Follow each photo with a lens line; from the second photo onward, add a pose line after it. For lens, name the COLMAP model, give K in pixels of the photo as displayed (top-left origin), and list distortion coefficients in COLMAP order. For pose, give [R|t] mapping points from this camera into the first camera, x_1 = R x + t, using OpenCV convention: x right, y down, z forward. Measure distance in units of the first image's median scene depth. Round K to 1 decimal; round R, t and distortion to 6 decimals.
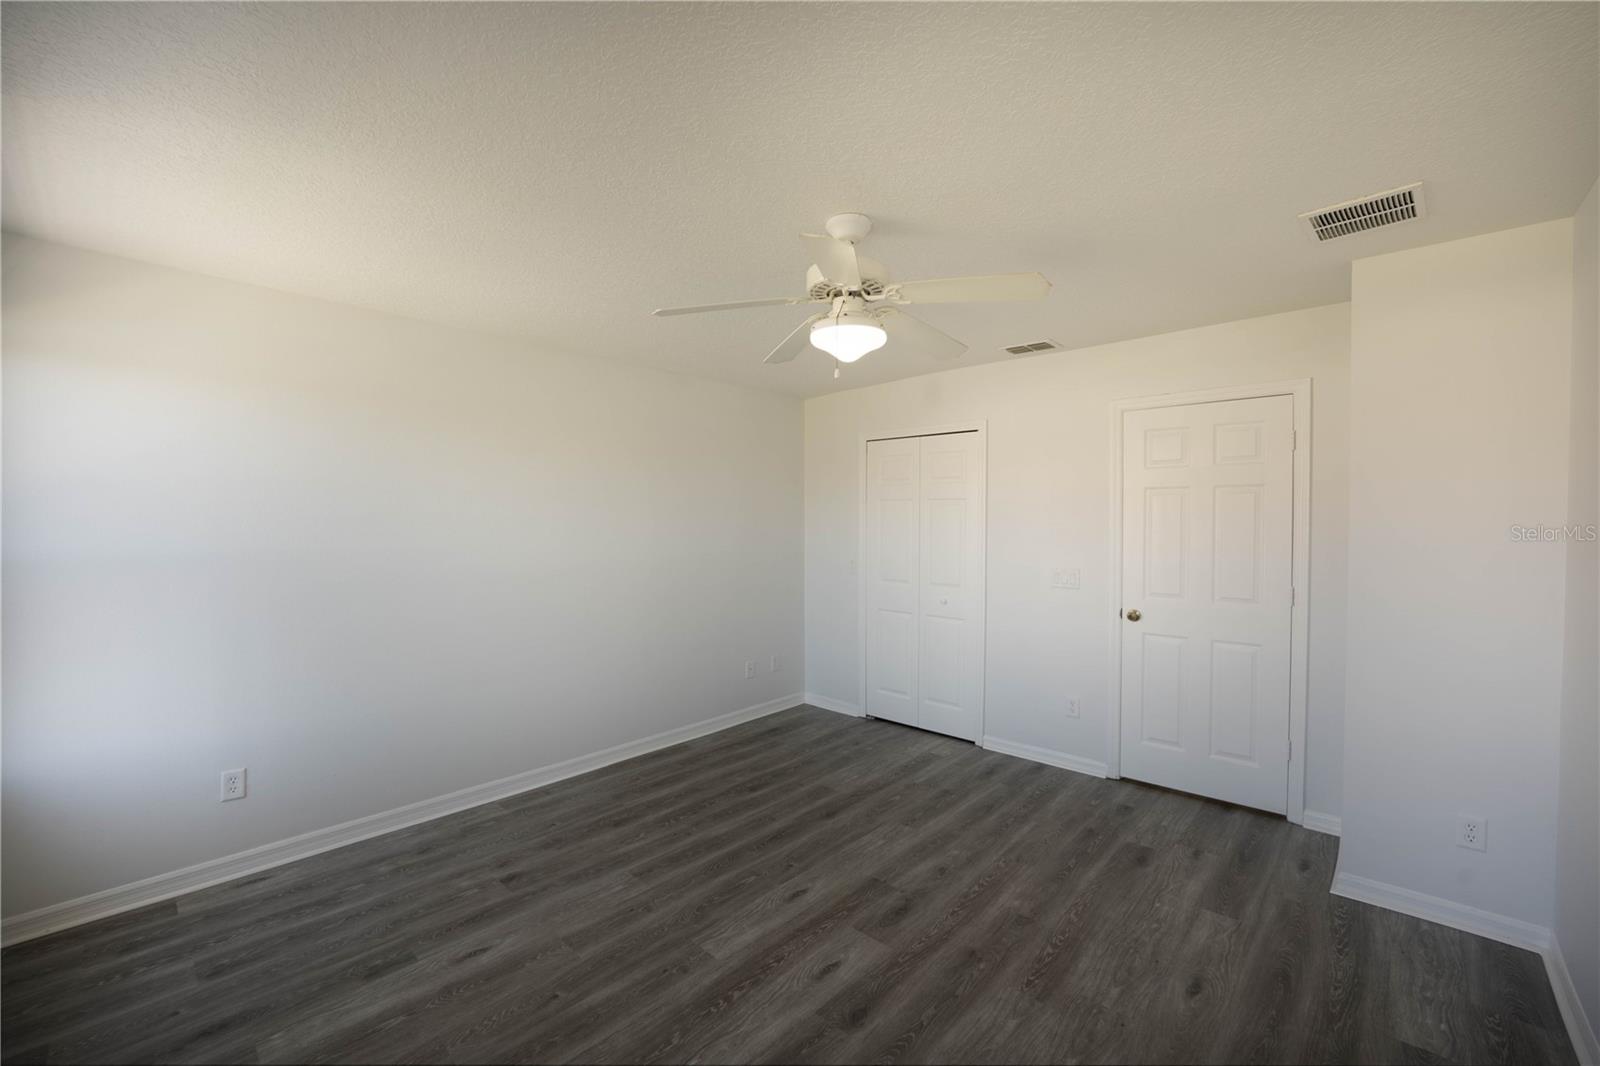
lens RADIAL K [[641.0, 0, 802.4], [0, 641.0, 528.7], [0, 0, 1]] dist [-0.022030, 0.000532]
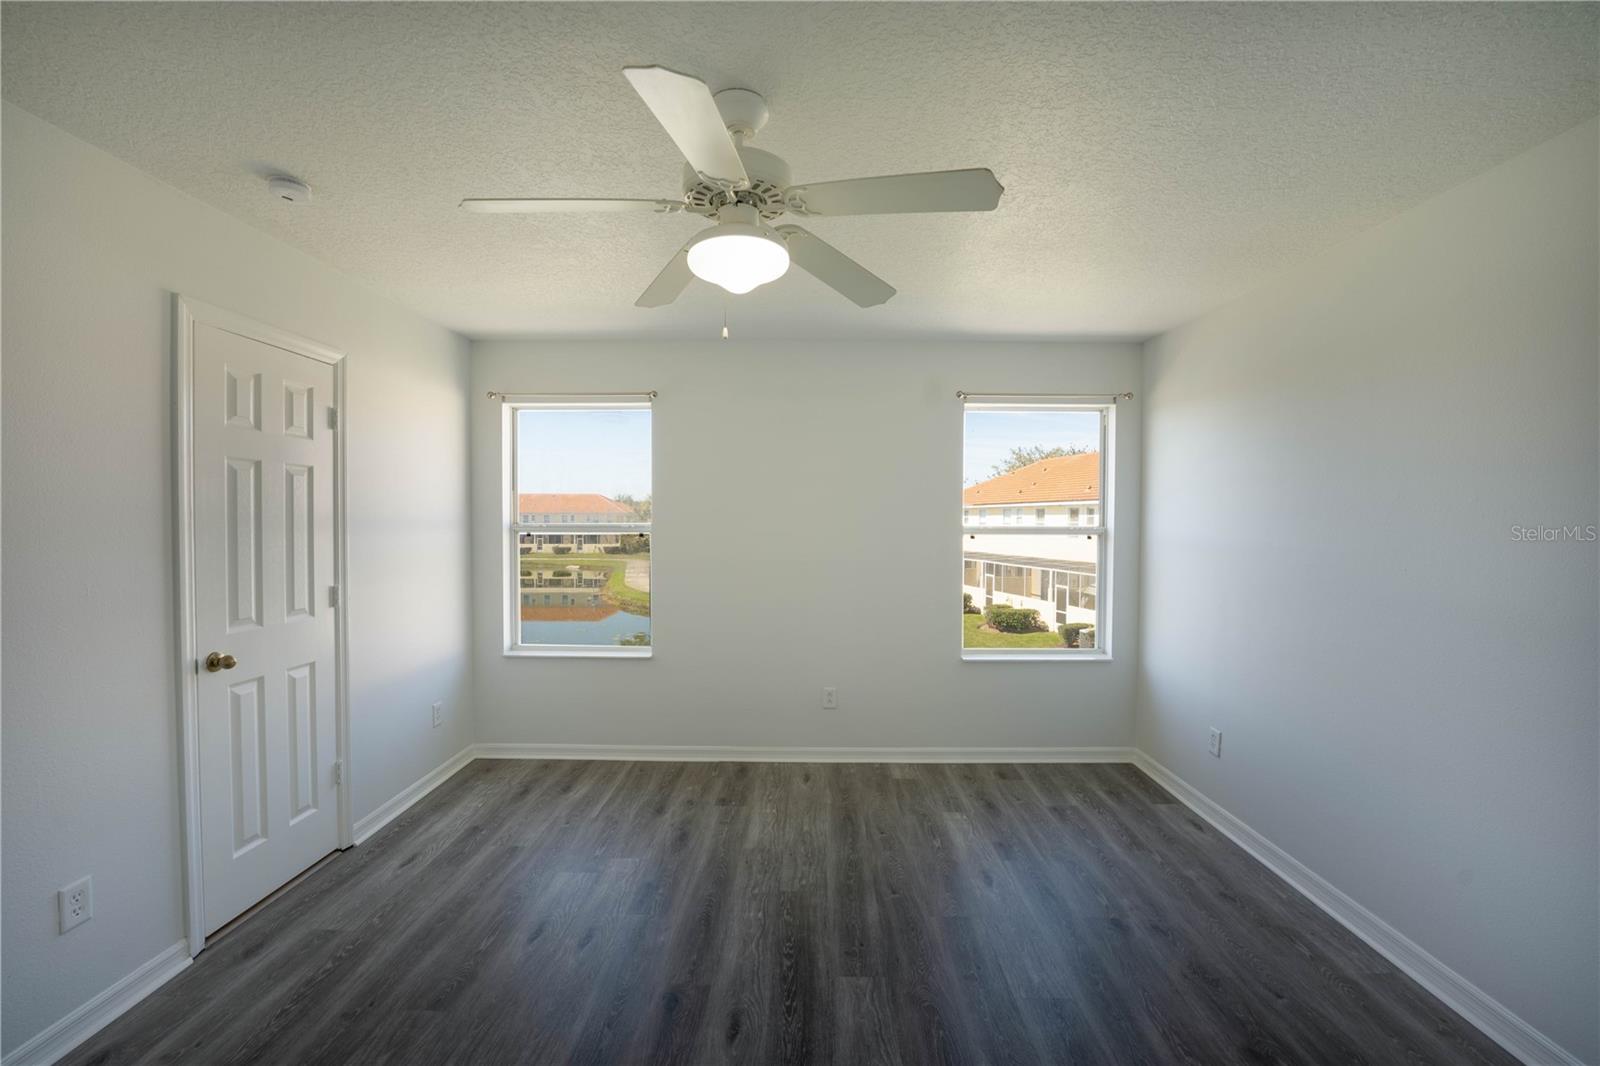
lens RADIAL K [[641.0, 0, 802.6], [0, 641.0, 526.9], [0, 0, 1]] dist [-0.022030, 0.000532]
pose [[-0.741299, 0.006102, -0.671147, 0.504568], [-0.013678, 0.999614, 0.024197, -0.005099], [0.671035, 0.027117, -0.740929, 1.561731]]
